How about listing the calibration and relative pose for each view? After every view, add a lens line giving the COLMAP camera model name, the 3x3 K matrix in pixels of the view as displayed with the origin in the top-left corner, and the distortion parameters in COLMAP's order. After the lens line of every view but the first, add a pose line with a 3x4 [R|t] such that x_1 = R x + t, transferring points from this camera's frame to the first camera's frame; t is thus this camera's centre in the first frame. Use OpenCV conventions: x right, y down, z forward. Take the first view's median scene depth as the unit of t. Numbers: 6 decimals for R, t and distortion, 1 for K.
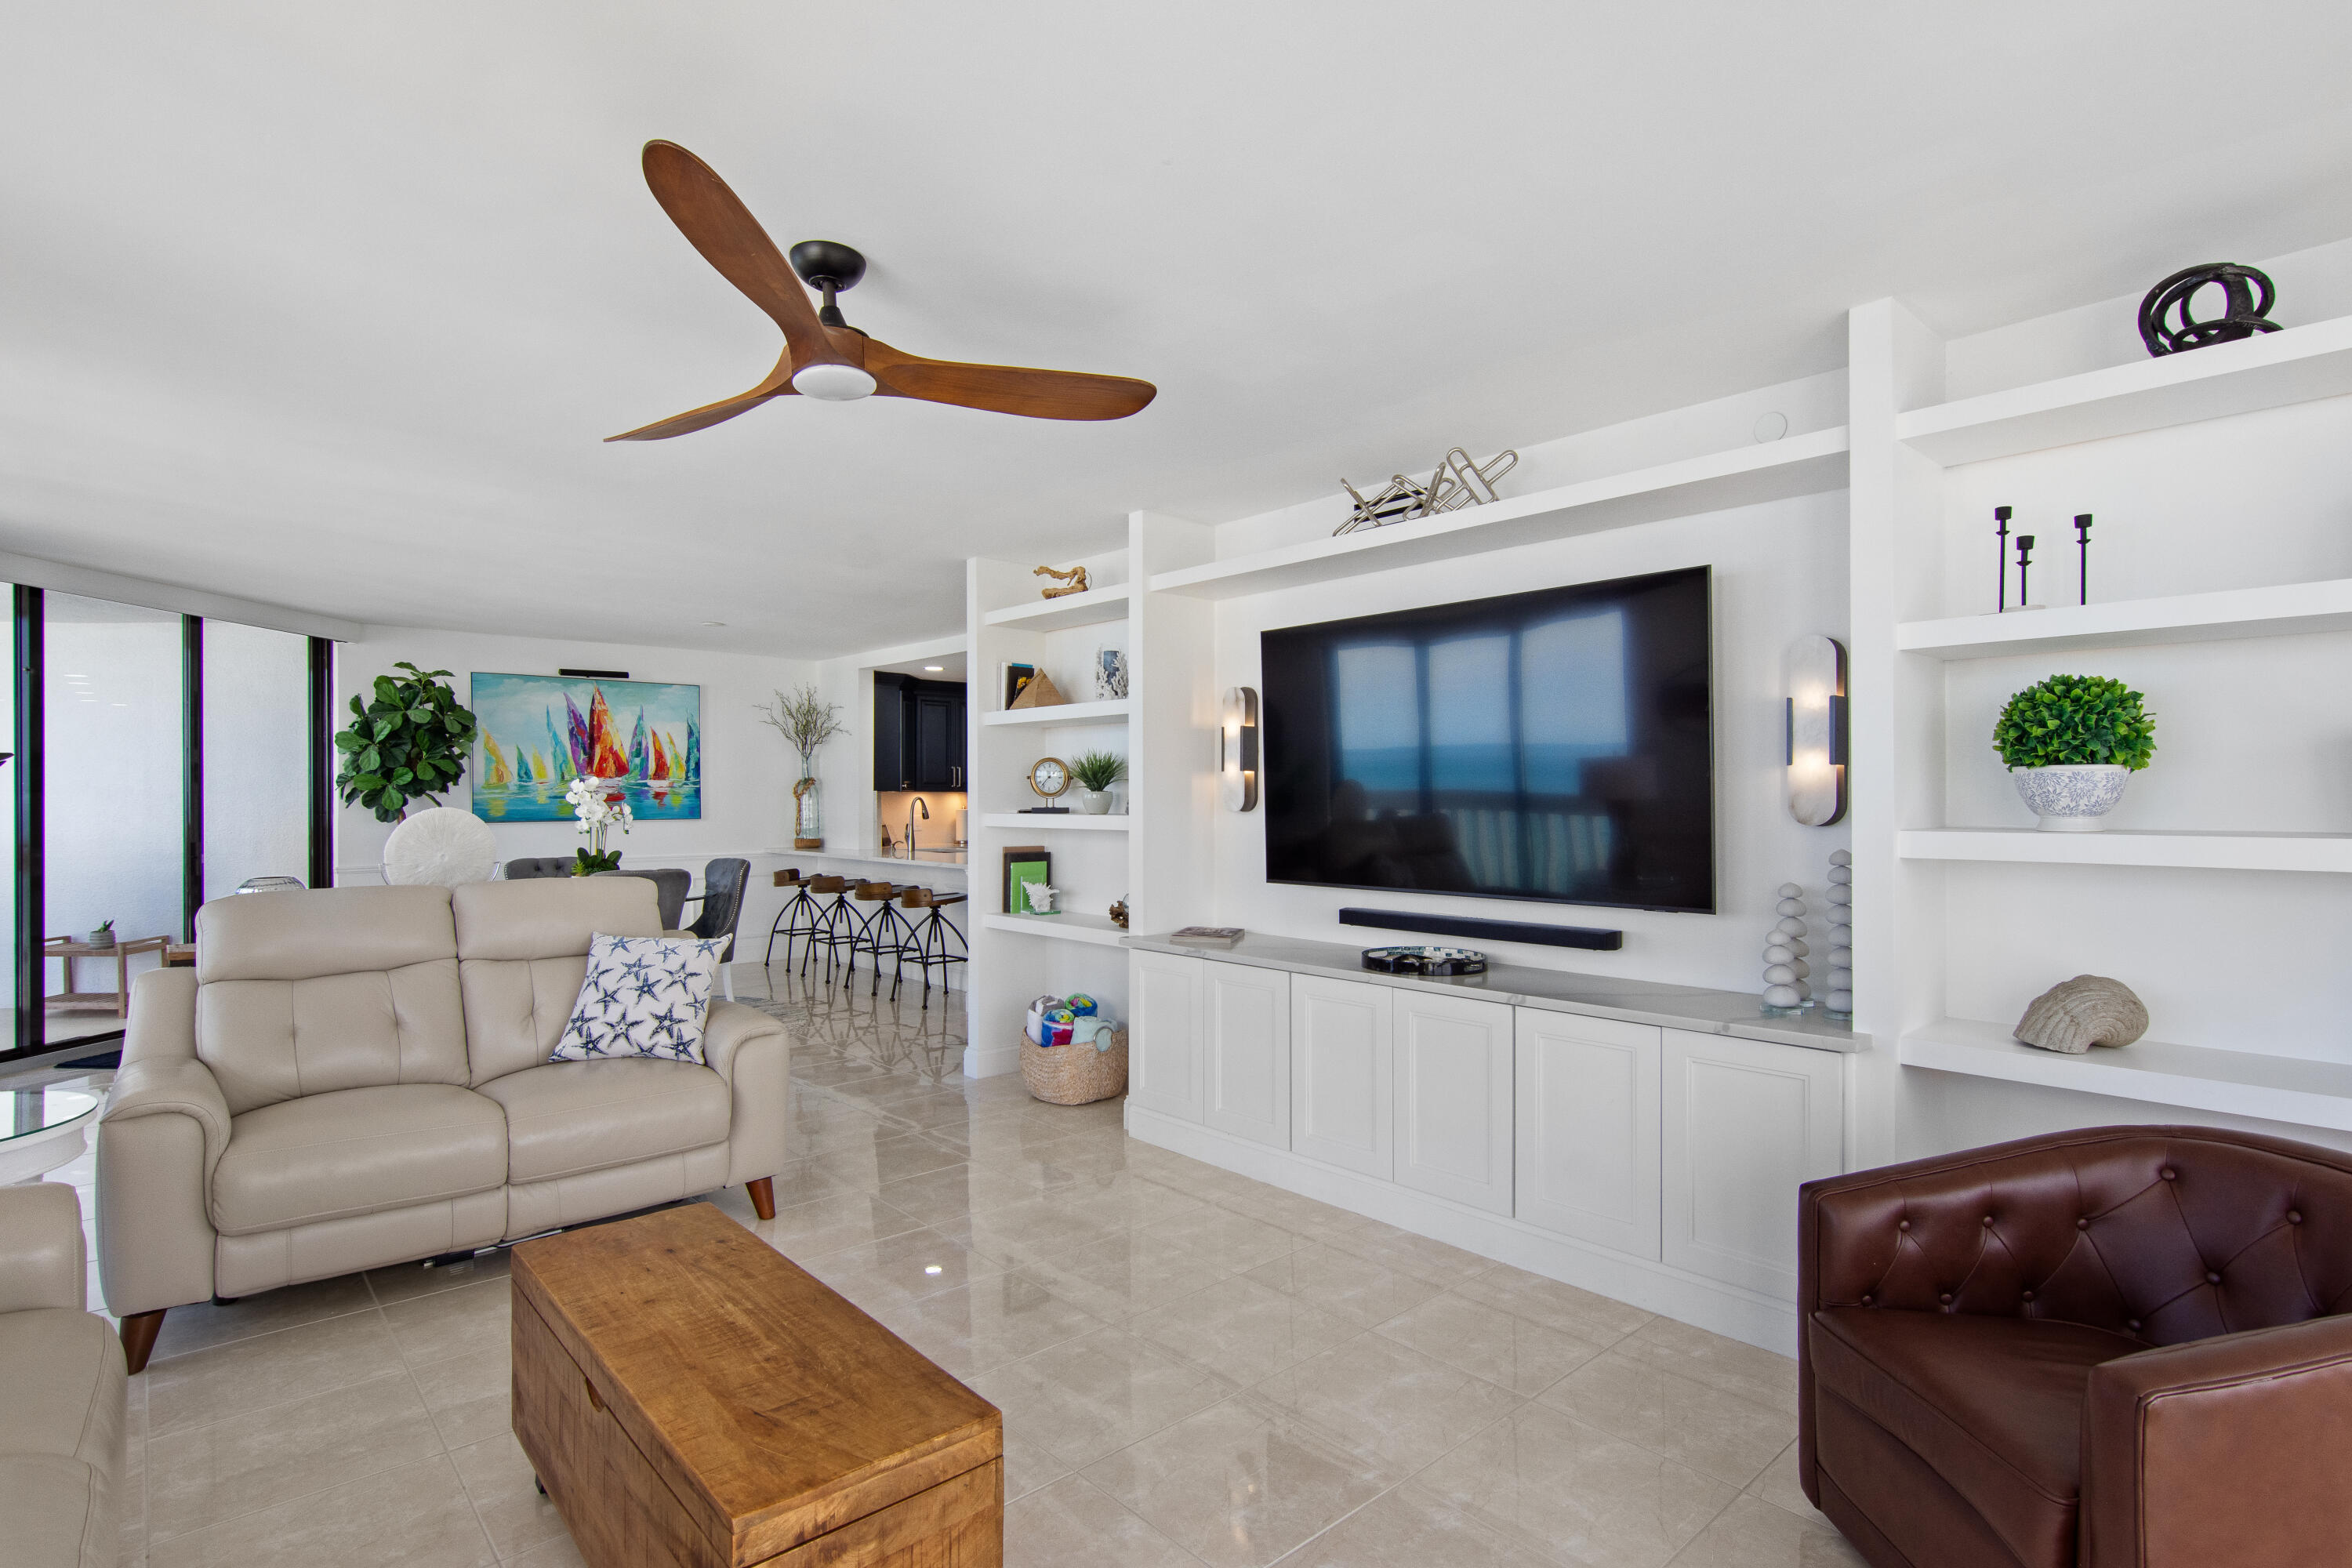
lens RADIAL K [[1113.2, 0, 1180.8], [0, 1113.2, 783.0], [0, 0, 1]] dist [-0.002446, 0.013571]
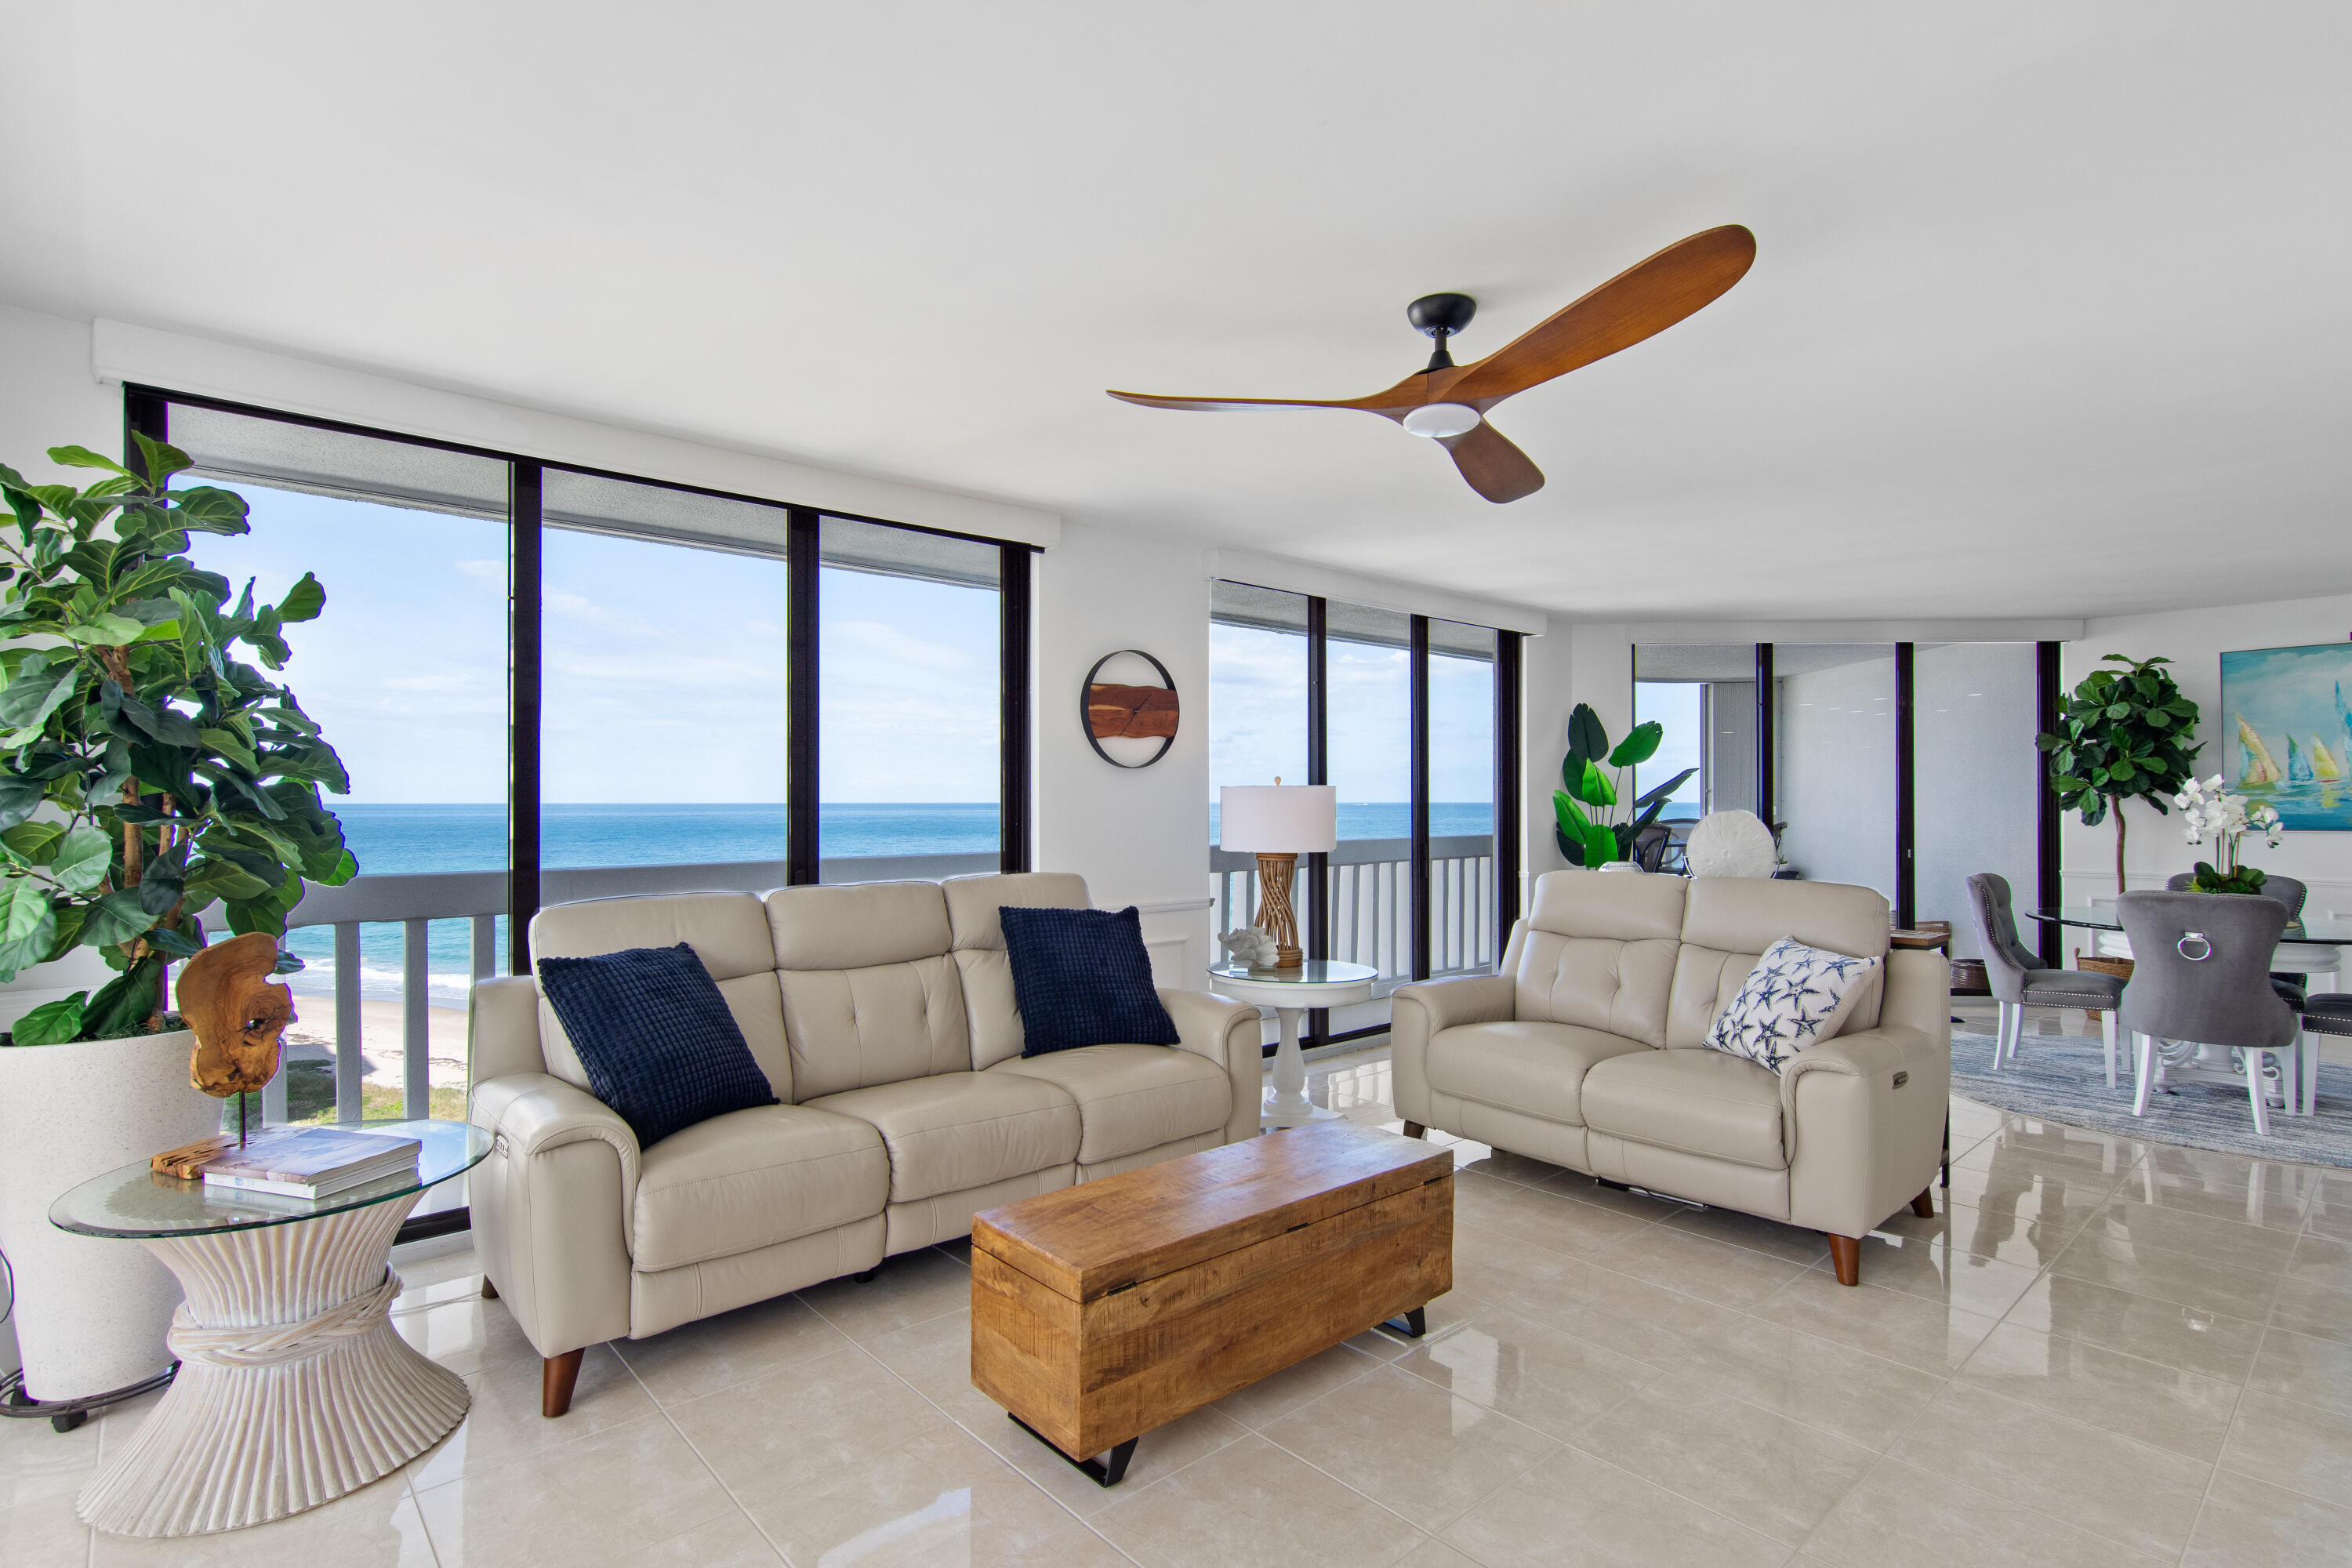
lens RADIAL K [[1113.2, 0, 1180.8], [0, 1113.2, 783.0], [0, 0, 1]] dist [-0.002446, 0.013571]
pose [[0.053228, -0.015062, -0.998469, 0.235068], [0.013801, 0.999802, -0.014346, 0.001711], [0.998487, -0.013017, 0.053426, 0.212139]]
